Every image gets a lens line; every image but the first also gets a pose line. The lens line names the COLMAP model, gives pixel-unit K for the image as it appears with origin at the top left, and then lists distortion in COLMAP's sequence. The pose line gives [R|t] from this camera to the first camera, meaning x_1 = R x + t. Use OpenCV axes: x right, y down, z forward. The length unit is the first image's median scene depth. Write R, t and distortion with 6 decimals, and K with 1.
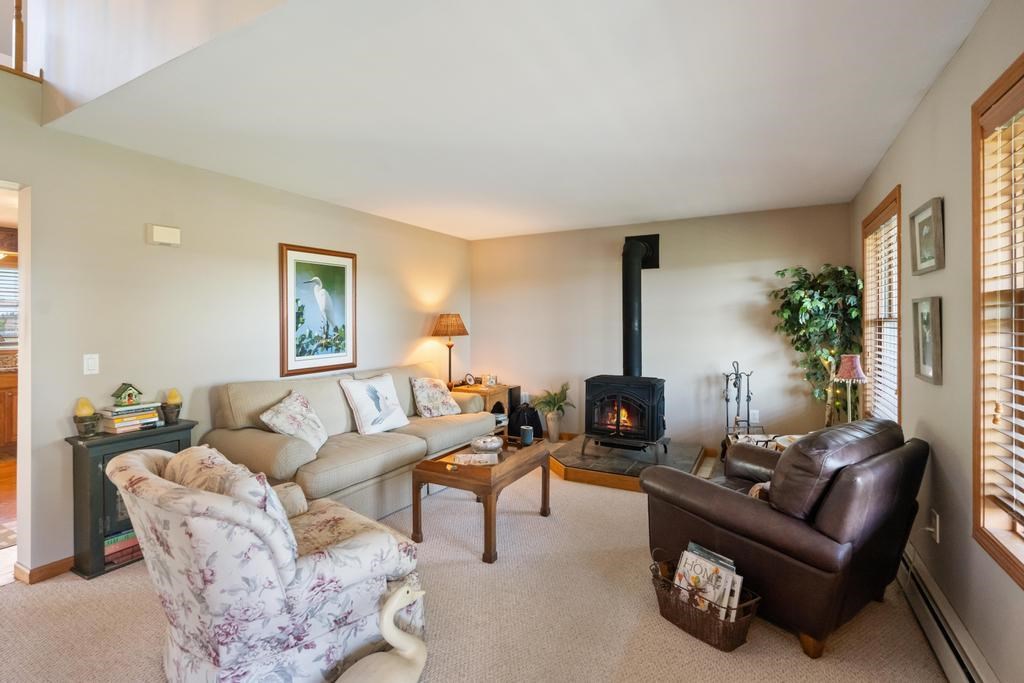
lens RADIAL K [[476.1, 0, 512.5], [0, 476.1, 327.6], [0, 0, 1]] dist [-0.011746, 0.000337]
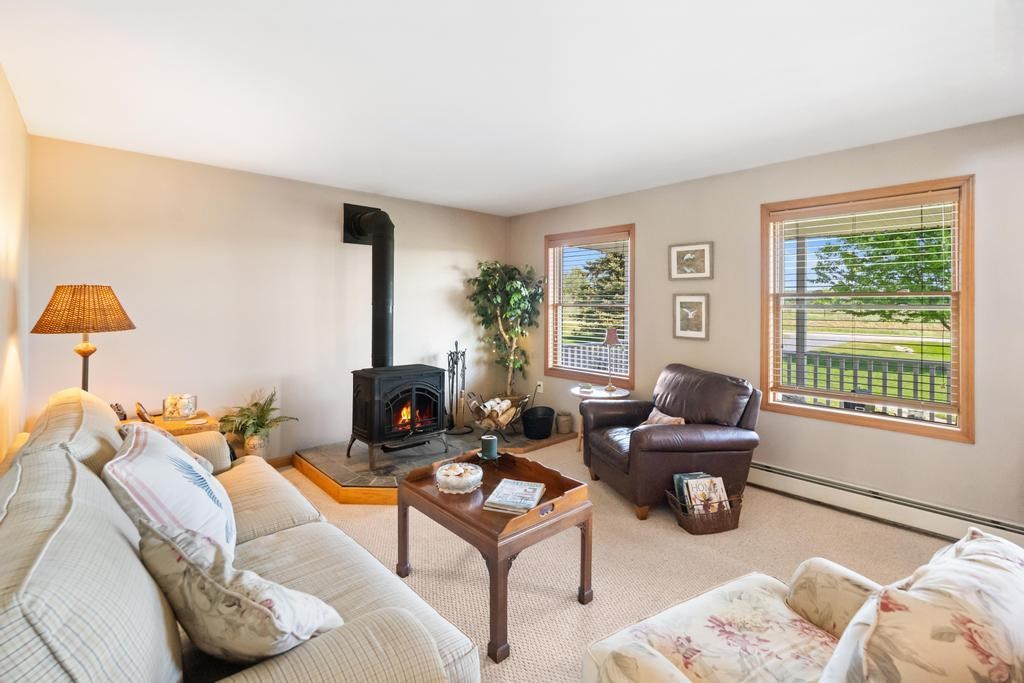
lens RADIAL K [[471.1, 0, 511.8], [0, 471.1, 306.5], [0, 0, 1]] dist [-0.002974, -0.000142]
pose [[0.334473, 0.000068, 0.942405, -0.509937], [0.004916, 0.999986, -0.001817, -0.006619], [-0.942393, 0.005241, 0.334468, 0.501329]]
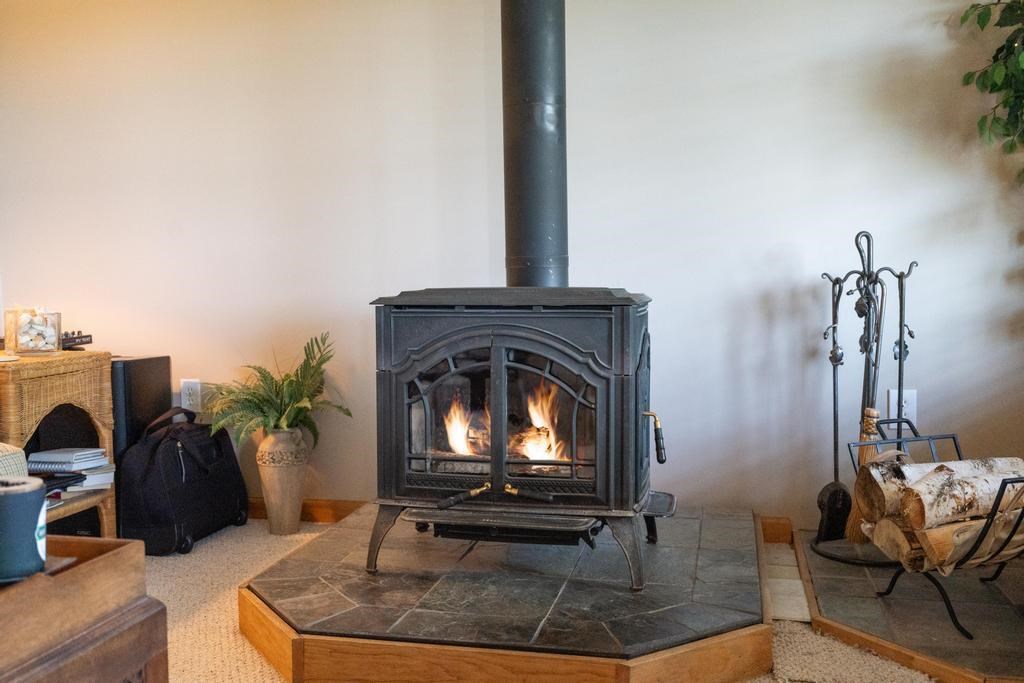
lens RADIAL K [[982.7, 0, 512.0], [0, 982.7, 341.5], [0, 0, 1]] dist [0.012352, 0.013841]
pose [[0.964676, -0.027506, 0.261998, 0.079650], [0.011863, 0.998061, 0.061105, 0.098010], [-0.263171, -0.055839, 0.963132, 0.431795]]
